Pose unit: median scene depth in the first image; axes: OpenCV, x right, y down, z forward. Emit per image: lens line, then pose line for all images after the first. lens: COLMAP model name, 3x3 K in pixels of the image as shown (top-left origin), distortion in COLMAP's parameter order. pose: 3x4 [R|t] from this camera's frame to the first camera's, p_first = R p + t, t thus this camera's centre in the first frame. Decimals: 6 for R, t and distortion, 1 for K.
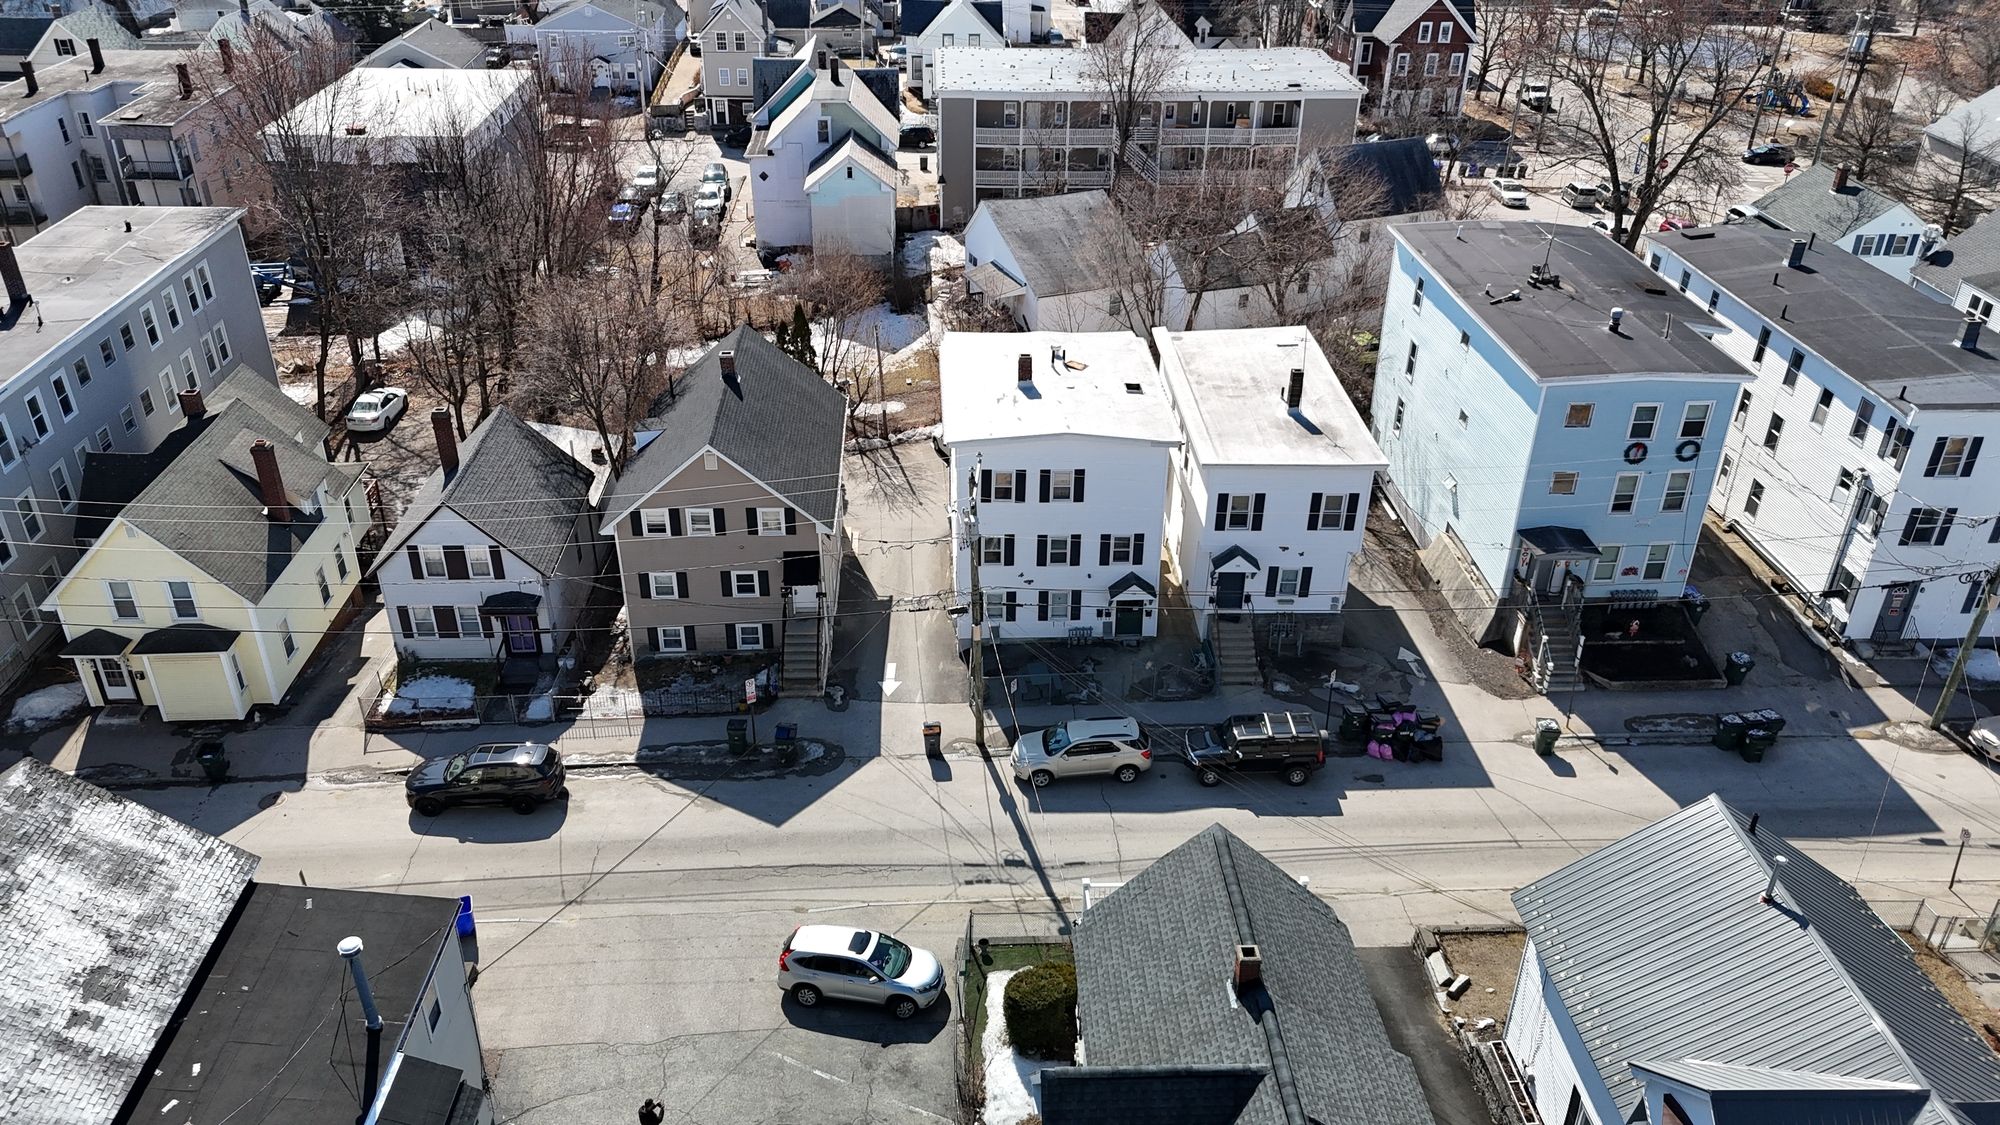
lens RADIAL K [[1469.7, 0, 993.1], [0, 1469.7, 559.9], [0, 0, 1]] dist [0.069439, -0.064982]
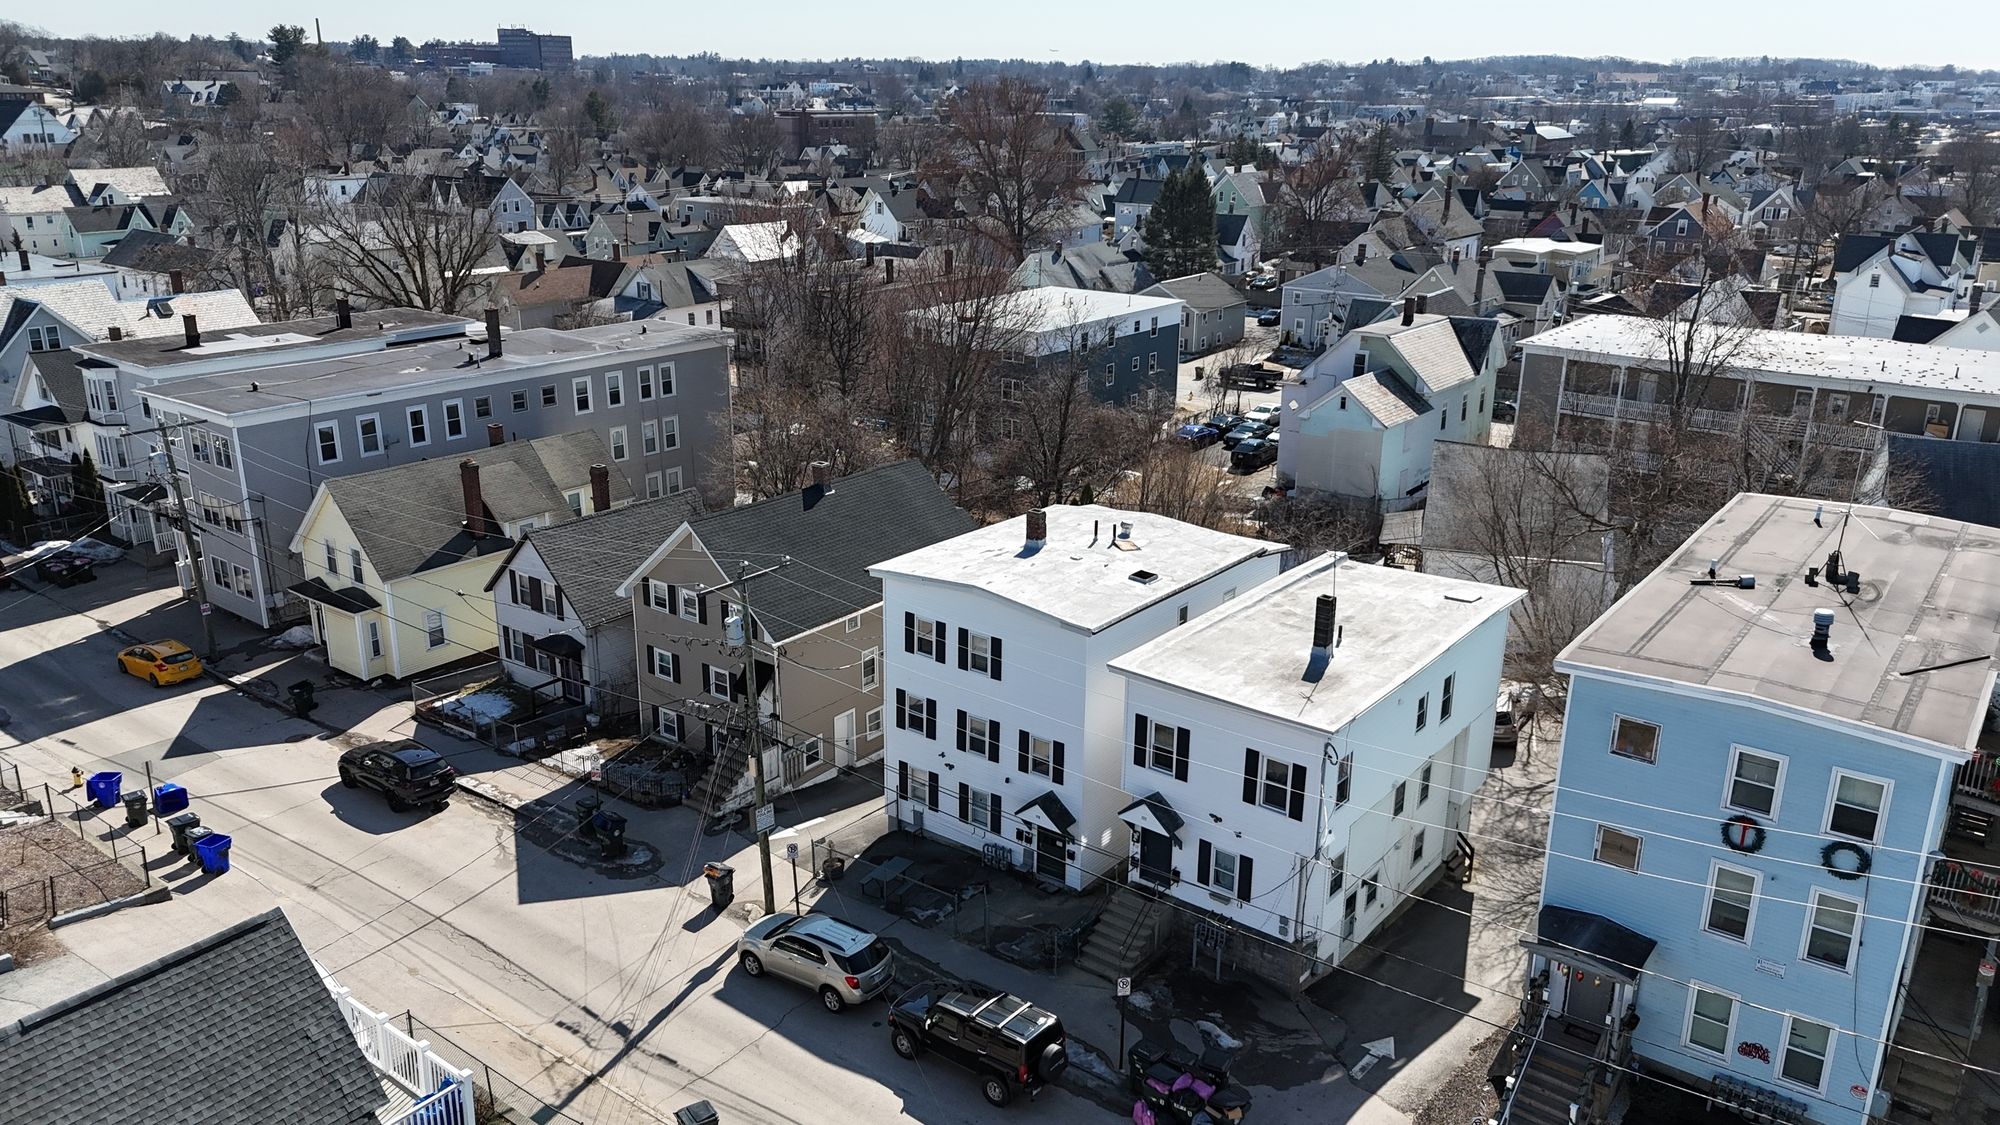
lens RADIAL K [[1469.7, 0, 994.4], [0, 1469.7, 550.3], [0, 0, 1]] dist [0.069439, -0.064982]
pose [[0.765144, 0.189438, -0.615359, 0.532400], [-0.319135, 0.941658, -0.106927, -0.019406], [0.559202, 0.278197, 0.780961, 0.332975]]
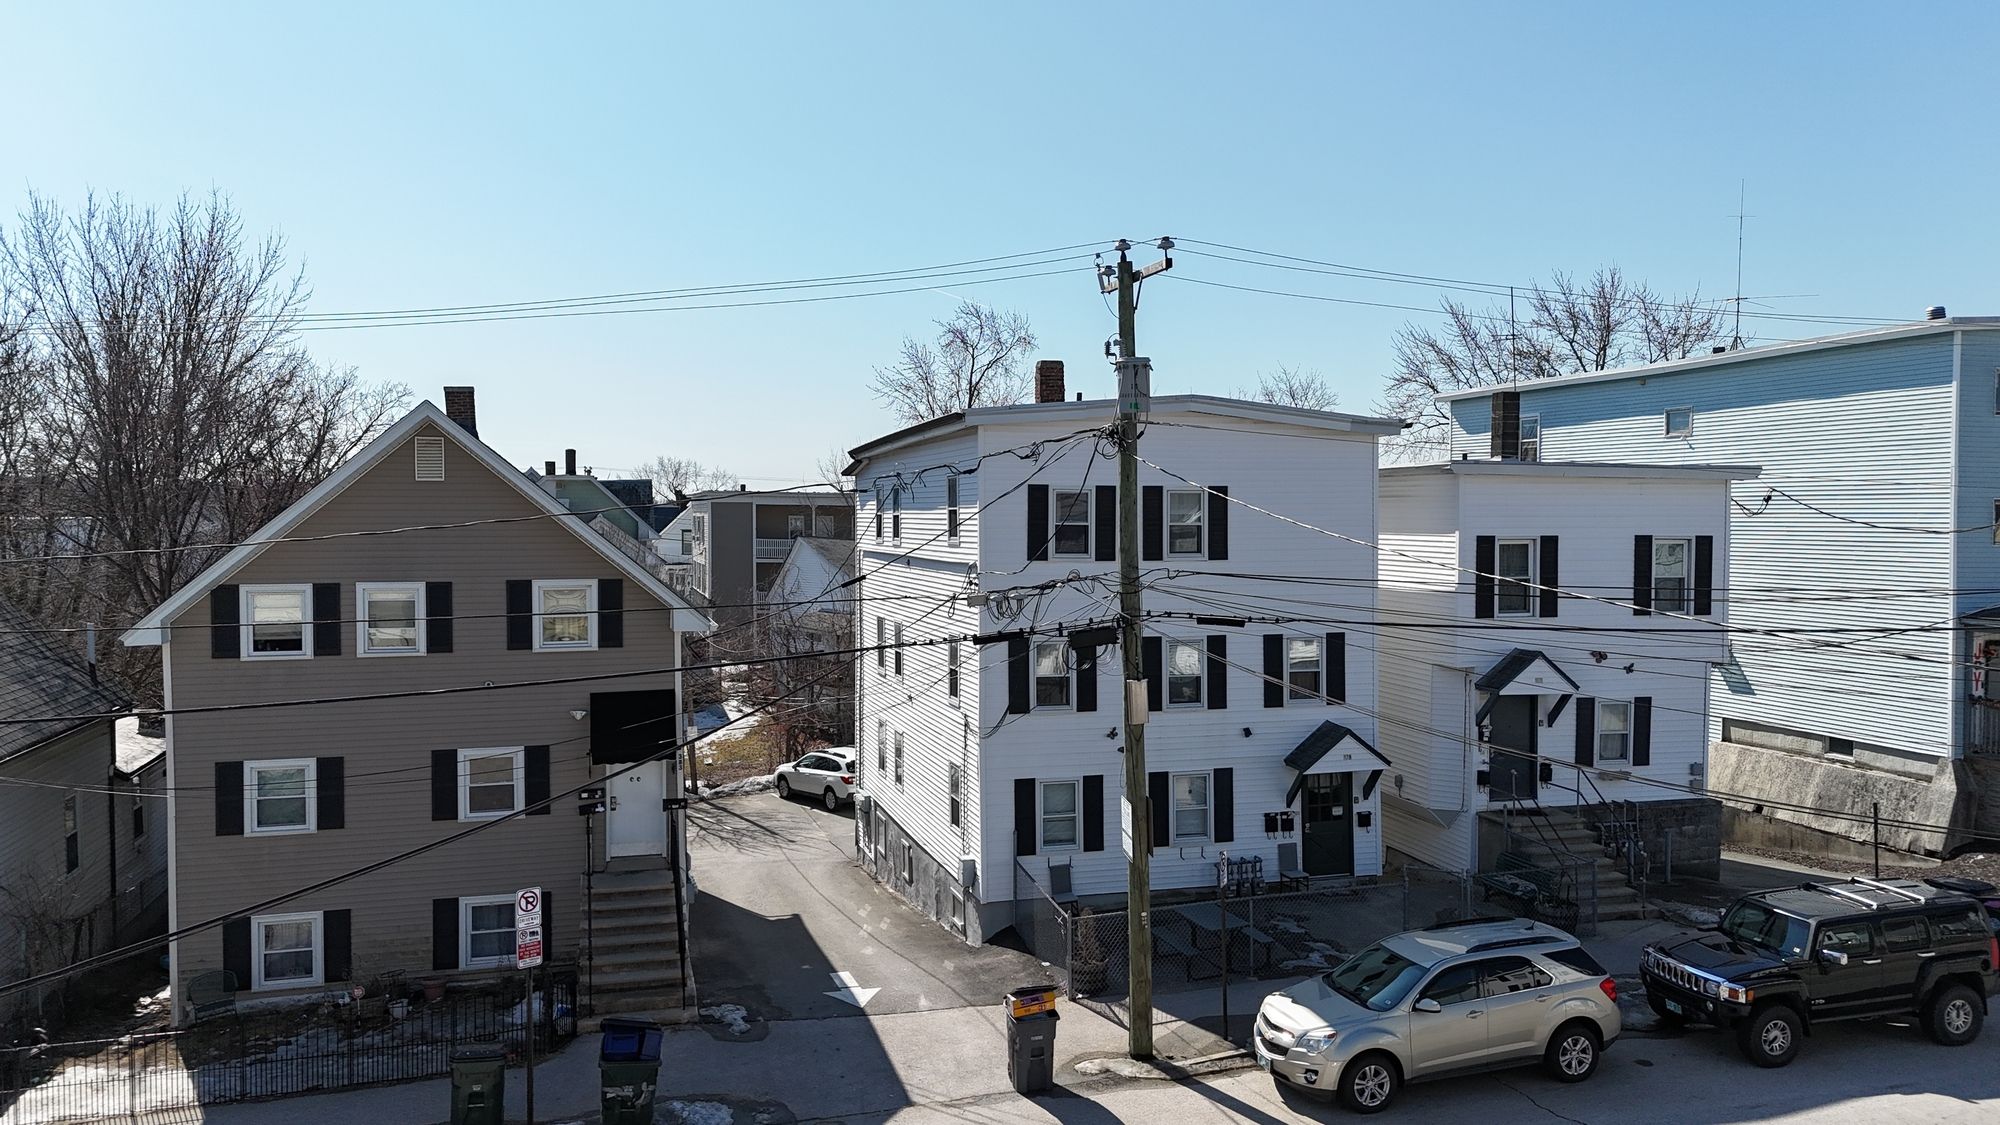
lens RADIAL K [[1469.7, 0, 996.1], [0, 1469.7, 556.4], [0, 0, 1]] dist [0.069439, -0.064982]
pose [[0.973646, -0.021129, 0.227083, -0.122604], [0.125180, 0.881815, -0.454677, 0.169075], [-0.190638, 0.471121, 0.861221, 0.574681]]
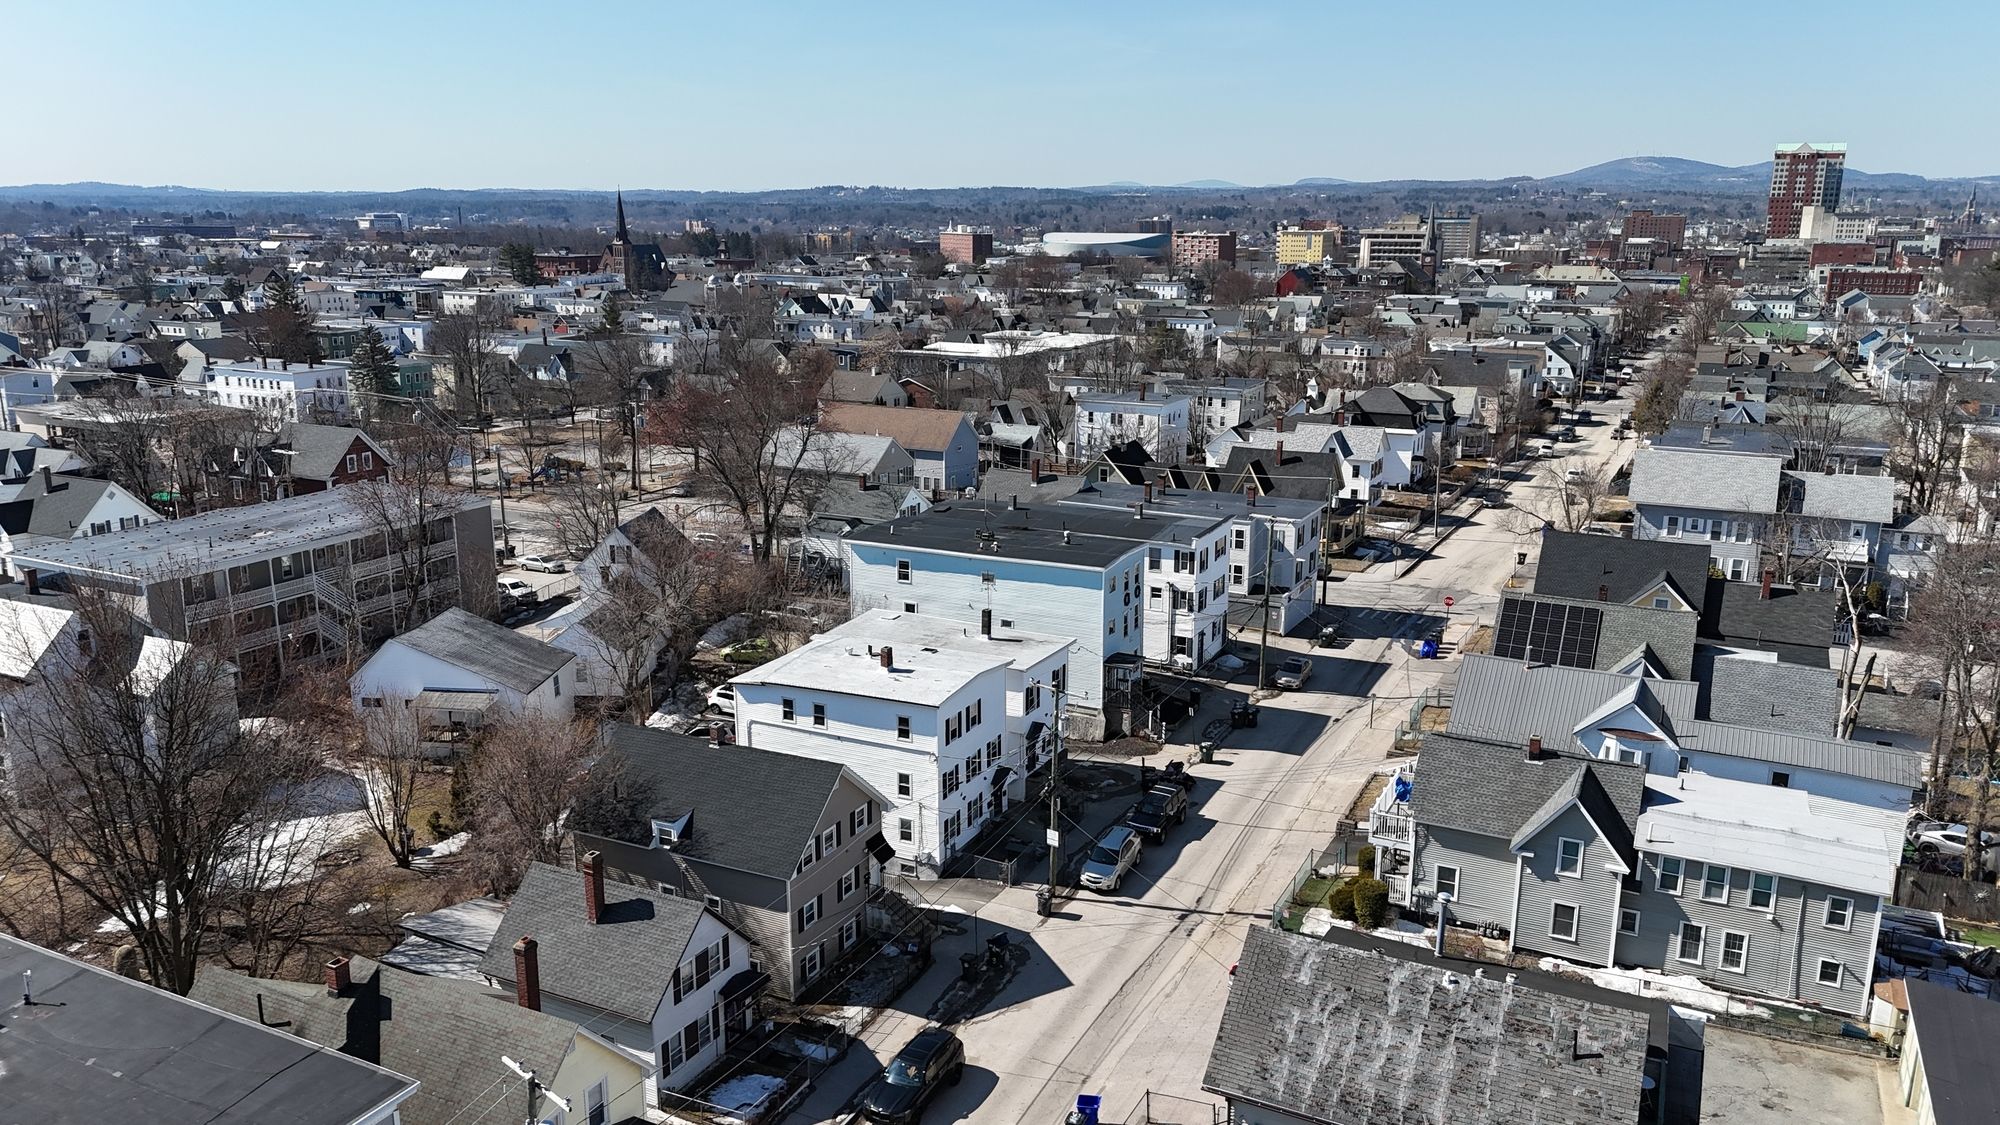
lens RADIAL K [[1469.7, 0, 993.6], [0, 1469.7, 543.7], [0, 0, 1]] dist [0.069439, -0.064982]
pose [[0.486927, -0.206879, 0.848589, -1.056603], [0.436449, 0.899187, -0.031224, -0.140854], [-0.756581, 0.385569, 0.528130, 0.180749]]
